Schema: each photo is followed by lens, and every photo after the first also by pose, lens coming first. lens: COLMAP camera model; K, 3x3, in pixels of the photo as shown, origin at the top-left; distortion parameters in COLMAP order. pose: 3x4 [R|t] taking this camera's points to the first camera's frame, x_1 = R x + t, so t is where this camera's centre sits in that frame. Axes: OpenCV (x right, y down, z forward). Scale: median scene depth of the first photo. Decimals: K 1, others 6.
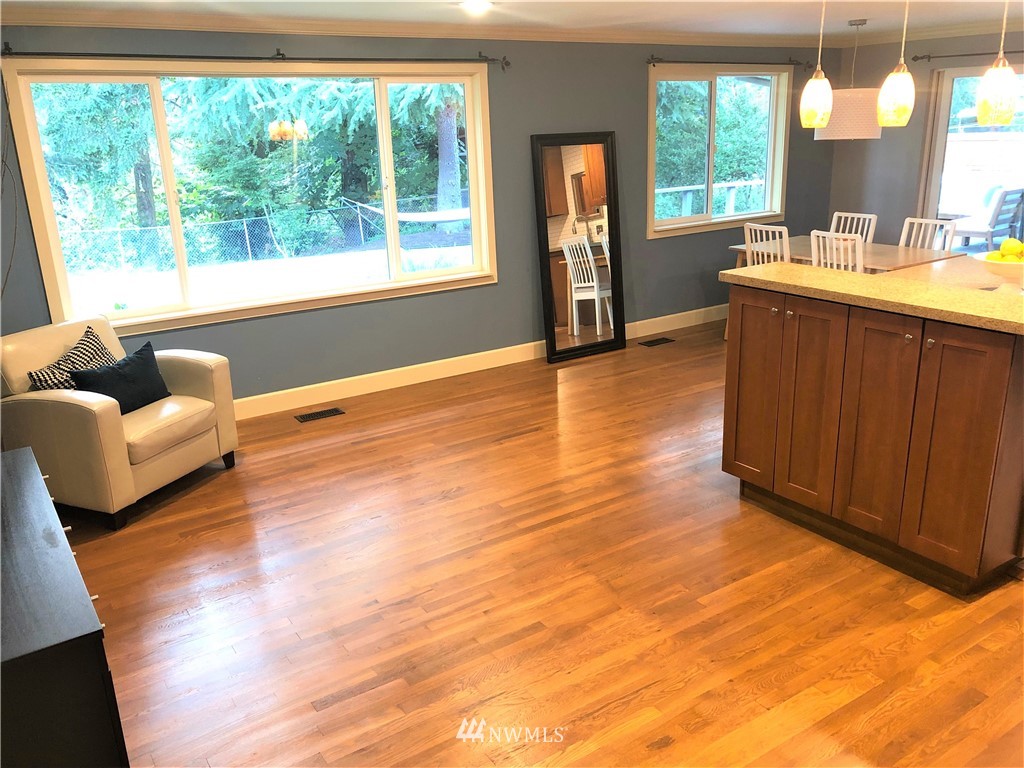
lens RADIAL K [[833.7, 0, 512.6], [0, 833.7, 384.8], [0, 0, 1]] dist [0.048610, 0.000863]
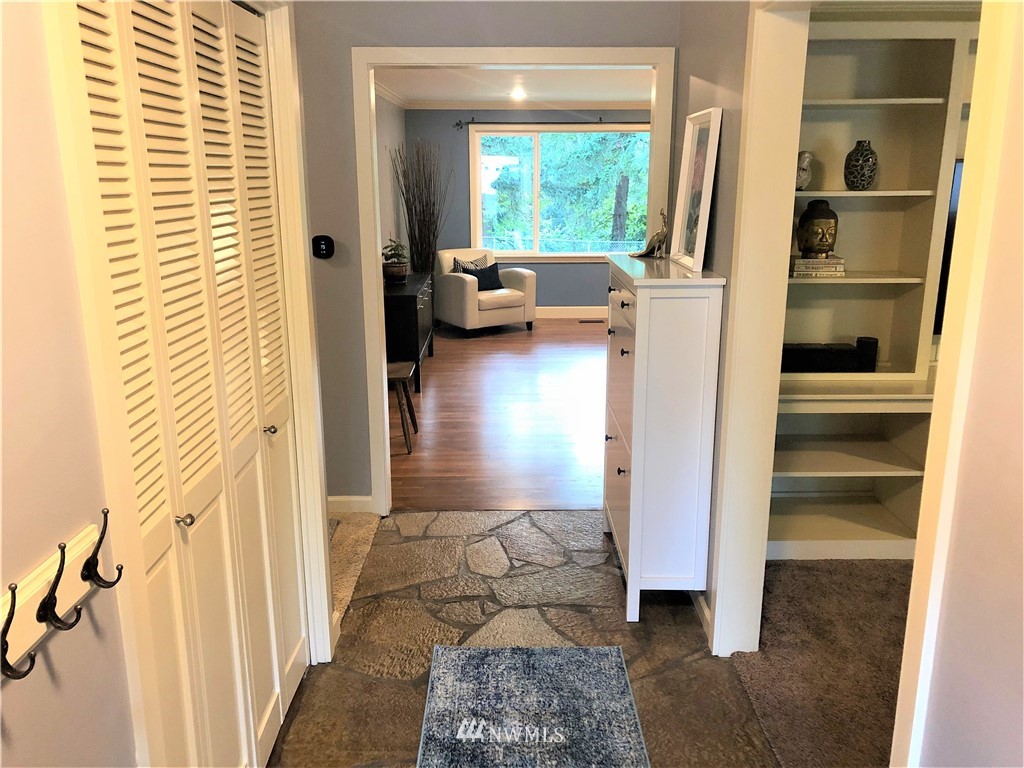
lens RADIAL K [[833.7, 0, 511.8], [0, 833.7, 383.8], [0, 0, 1]] dist [0.048610, 0.000863]
pose [[0.838234, 0.160000, -0.521309, 0.677915], [-0.183568, 0.982985, 0.006532, 0.221221], [0.513484, 0.090220, 0.853343, -0.683235]]
